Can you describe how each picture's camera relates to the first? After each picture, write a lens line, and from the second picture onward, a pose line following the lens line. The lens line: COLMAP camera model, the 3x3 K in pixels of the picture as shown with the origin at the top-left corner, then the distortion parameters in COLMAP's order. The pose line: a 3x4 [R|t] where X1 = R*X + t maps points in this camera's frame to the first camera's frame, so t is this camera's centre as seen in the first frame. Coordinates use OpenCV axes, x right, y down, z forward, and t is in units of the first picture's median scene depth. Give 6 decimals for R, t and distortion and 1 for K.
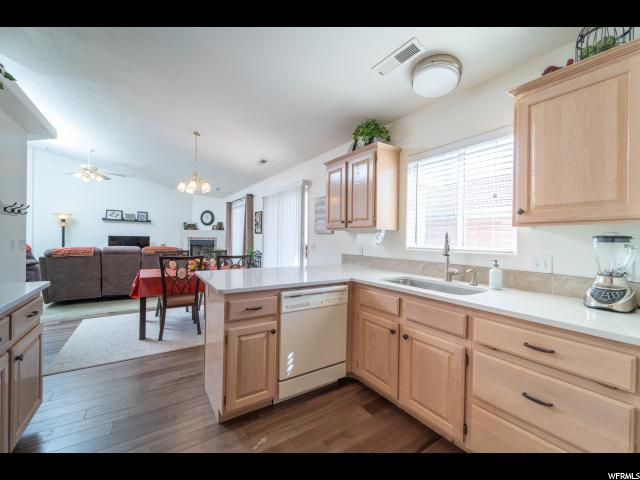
lens RADIAL K [[262.3, 0, 319.1], [0, 262.3, 237.7], [0, 0, 1]] dist [-0.000694, -0.000419]
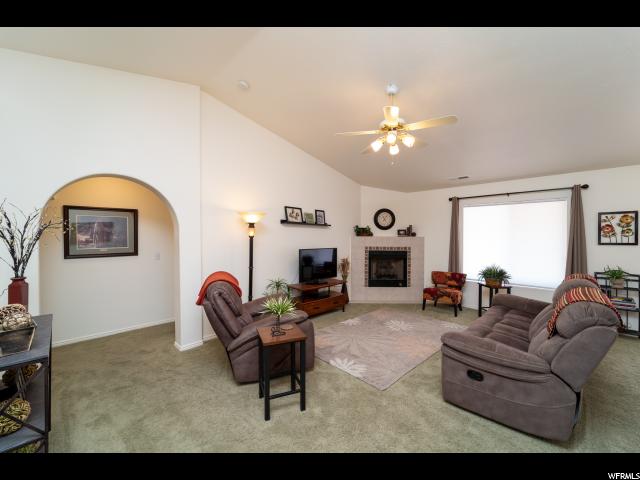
lens RADIAL K [[262.3, 0, 322.1], [0, 262.3, 238.8], [0, 0, 1]] dist [-0.000694, -0.000419]
pose [[0.975572, -0.019364, 0.218825, -0.822012], [0.018113, 0.999806, 0.007723, -0.033914], [-0.218933, -0.003570, 0.975733, 0.373980]]
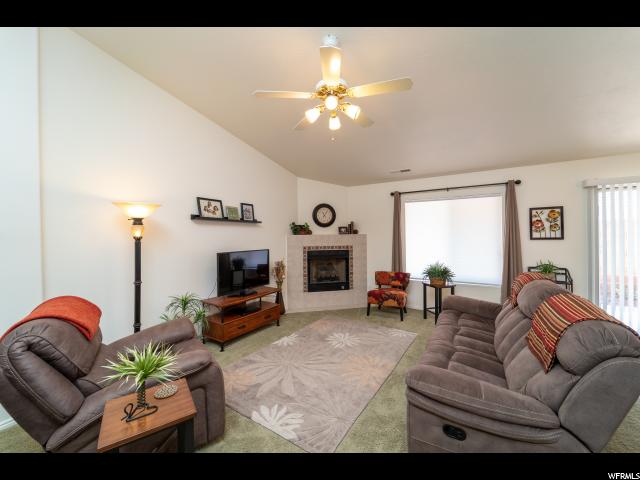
lens RADIAL K [[262.3, 0, 327.0], [0, 262.3, 232.2], [0, 0, 1]] dist [-0.000694, -0.000419]
pose [[0.894317, -0.027648, 0.446579, -0.777569], [0.033444, 0.999428, -0.005099, -0.034156], [-0.446183, 0.019495, 0.894729, 0.464617]]
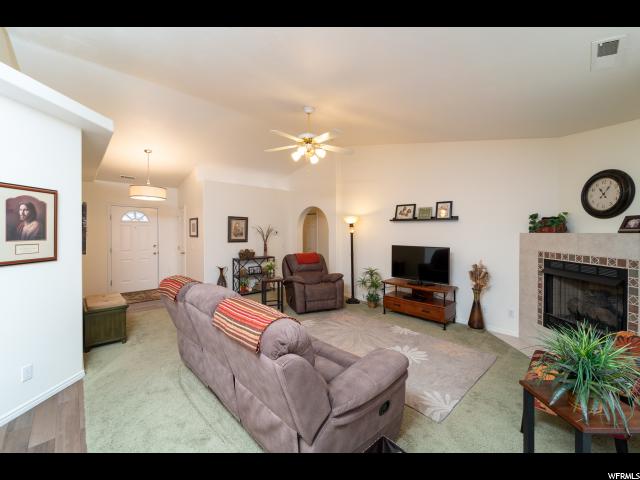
lens RADIAL K [[262.3, 0, 320.5], [0, 262.3, 238.1], [0, 0, 1]] dist [-0.000694, -0.000419]
pose [[0.170115, -0.001338, -0.985423, -0.189299], [-0.005117, 0.999984, -0.002241, -0.021964], [0.985411, 0.005424, 0.170105, 0.668821]]
